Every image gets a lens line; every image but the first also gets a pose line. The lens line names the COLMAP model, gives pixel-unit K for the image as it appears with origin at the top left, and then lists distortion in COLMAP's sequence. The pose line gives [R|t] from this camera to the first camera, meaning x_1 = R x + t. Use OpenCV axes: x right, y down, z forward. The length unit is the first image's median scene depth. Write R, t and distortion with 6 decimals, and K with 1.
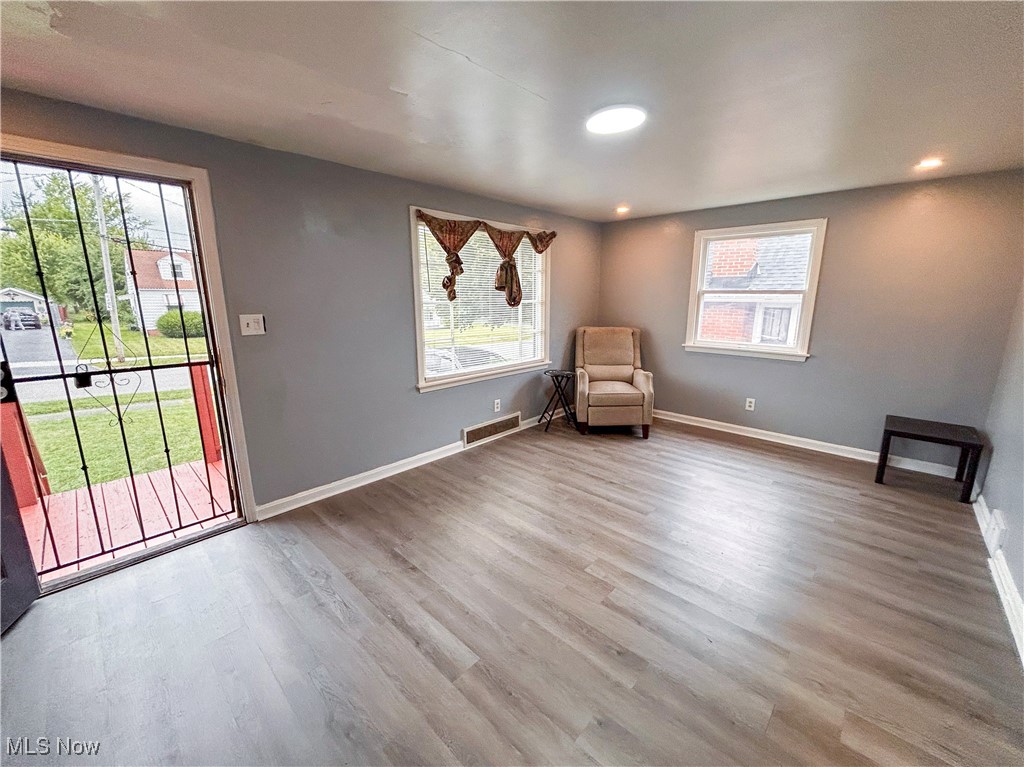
lens RADIAL K [[417.5, 0, 509.7], [0, 417.5, 382.8], [0, 0, 1]] dist [0.000231, 0.000646]
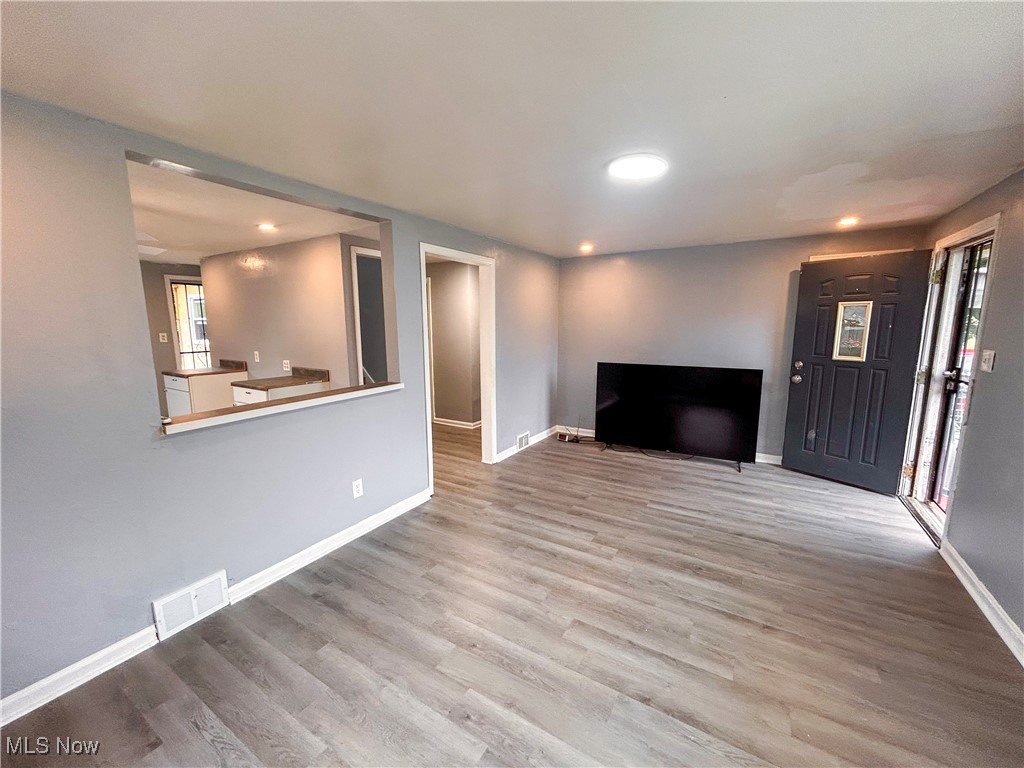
lens RADIAL K [[417.5, 0, 509.7], [0, 417.5, 383.3], [0, 0, 1]] dist [0.000231, 0.000646]
pose [[-0.979717, 0.029271, -0.198235, 0.691648], [-0.042495, 0.936424, 0.348287, -0.409646], [0.195827, 0.349647, -0.916187, 1.813495]]
